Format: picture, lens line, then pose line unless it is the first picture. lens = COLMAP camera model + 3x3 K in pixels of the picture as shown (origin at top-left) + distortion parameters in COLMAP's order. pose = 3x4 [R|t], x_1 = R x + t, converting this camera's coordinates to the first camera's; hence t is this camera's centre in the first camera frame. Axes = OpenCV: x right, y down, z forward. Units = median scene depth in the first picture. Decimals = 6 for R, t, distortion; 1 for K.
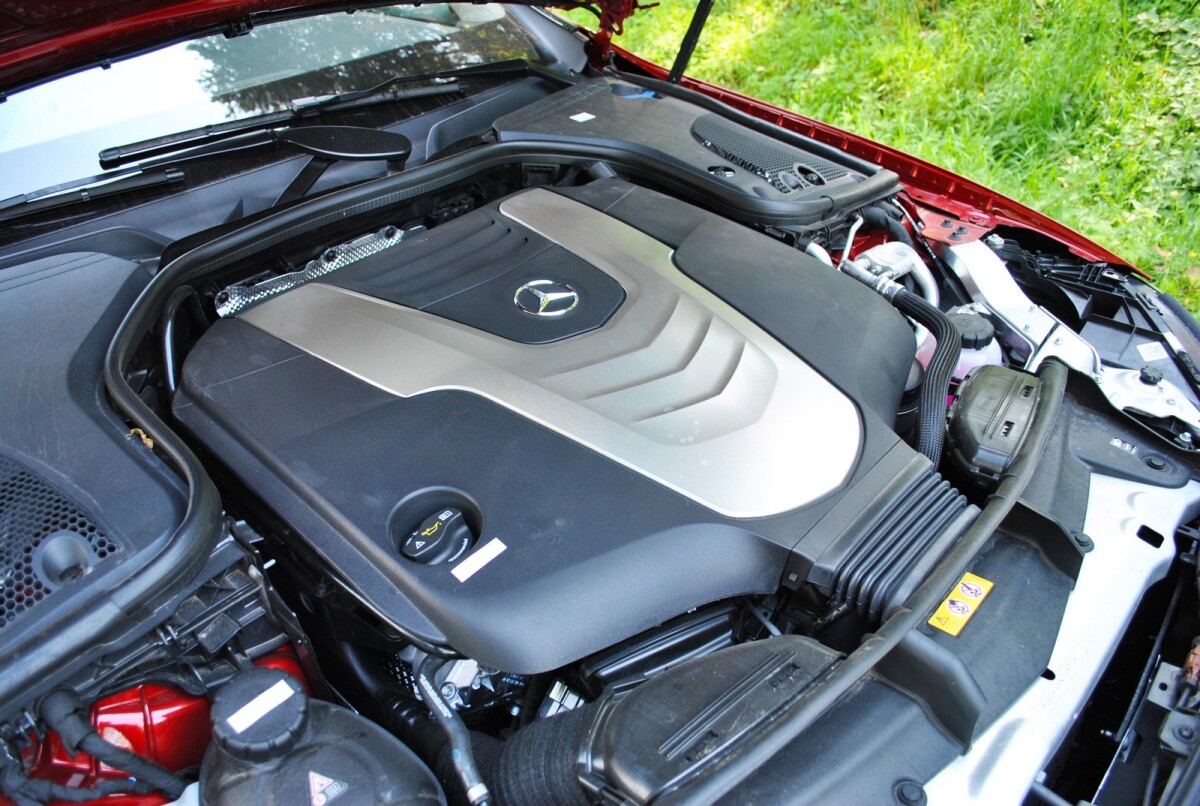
lens RADIAL K [[938.7, 0, 601.9], [0, 938.7, 400.8], [0, 0, 1]] dist [-0.089183, 0.016716]
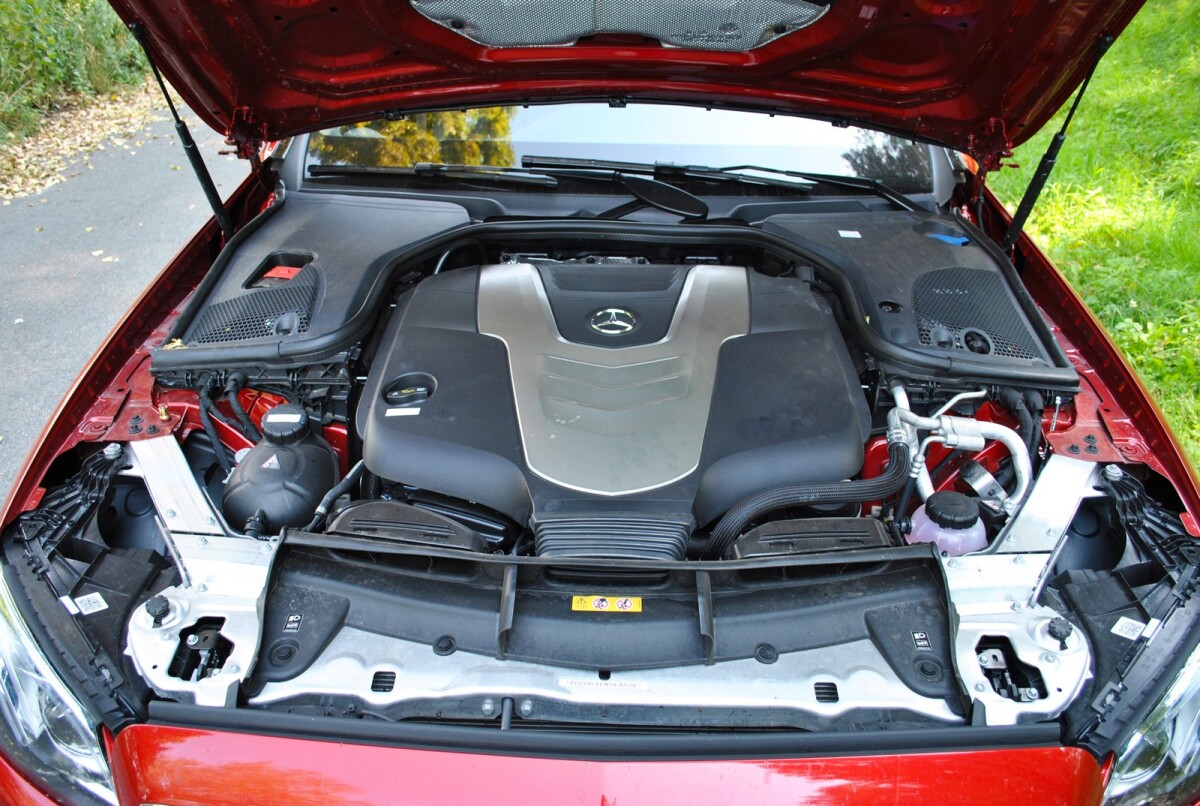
lens RADIAL K [[938.7, 0, 601.9], [0, 938.7, 400.8], [0, 0, 1]] dist [-0.089183, 0.016716]
pose [[0.652232, 0.397606, -0.645370, 0.736843], [-0.439723, 0.891959, 0.105128, -0.117702], [0.617444, 0.215216, 0.756601, -0.059088]]
